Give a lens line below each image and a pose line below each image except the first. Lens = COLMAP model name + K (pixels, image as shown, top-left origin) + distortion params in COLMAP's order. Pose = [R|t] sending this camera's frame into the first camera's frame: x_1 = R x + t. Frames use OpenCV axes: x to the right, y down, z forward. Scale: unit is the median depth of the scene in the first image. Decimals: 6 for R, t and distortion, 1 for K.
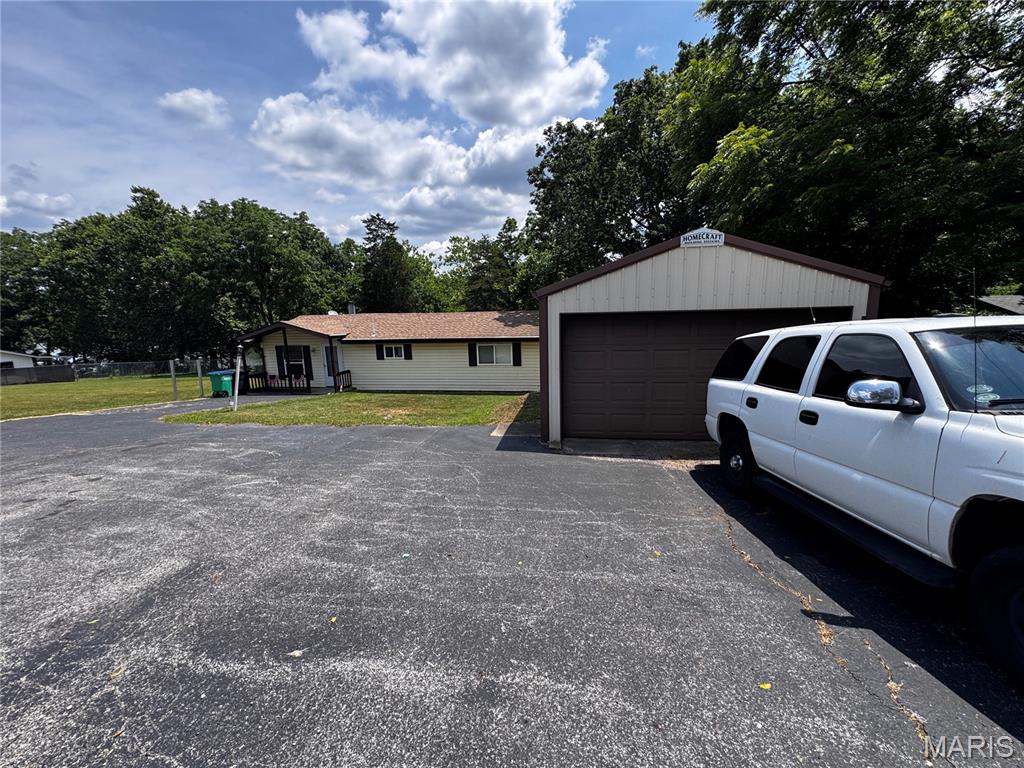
lens RADIAL K [[408.0, 0, 512.0], [0, 408.0, 384.0], [0, 0, 1]] dist [-0.002526, 0.000496]
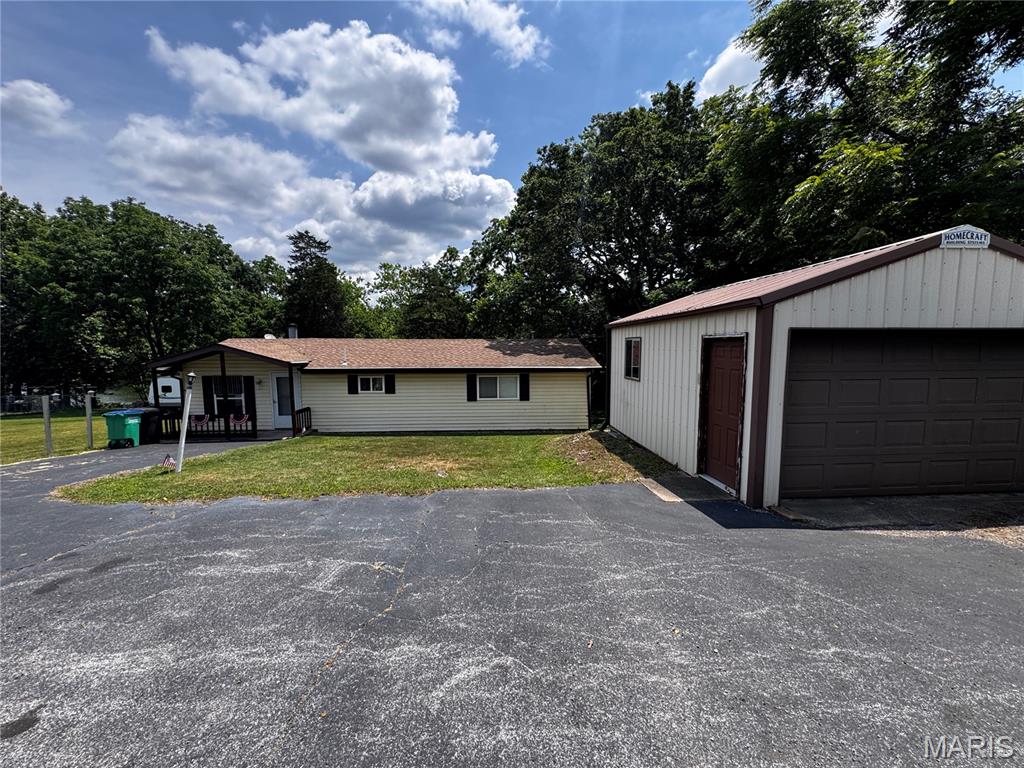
lens RADIAL K [[408.0, 0, 512.0], [0, 408.0, 384.0], [0, 0, 1]] dist [-0.002526, 0.000496]
pose [[0.976782, 0.000845, 0.214234, -0.190404], [0.016867, 0.996585, -0.080836, -0.008746], [-0.213571, 0.082573, 0.973432, 0.149867]]
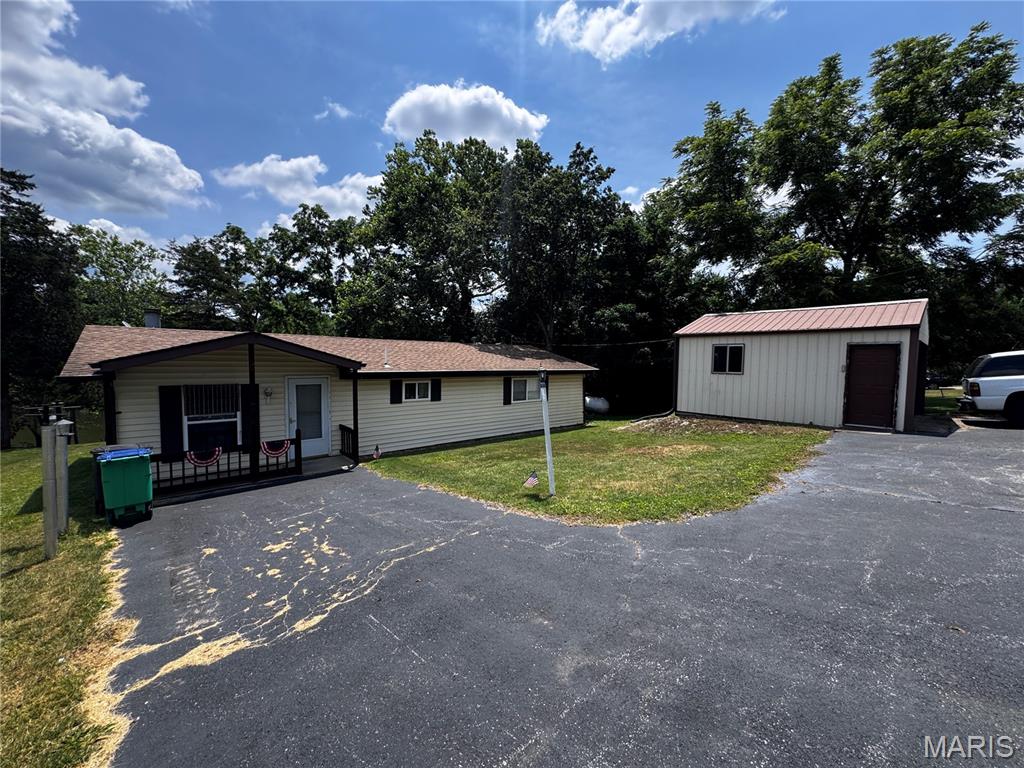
lens RADIAL K [[408.0, 0, 512.0], [0, 408.0, 384.0], [0, 0, 1]] dist [-0.002526, 0.000496]
pose [[0.653425, -0.017264, 0.756795, -0.704822], [0.103969, 0.992312, -0.067132, -0.027280], [-0.749818, 0.122549, 0.650196, 0.430470]]
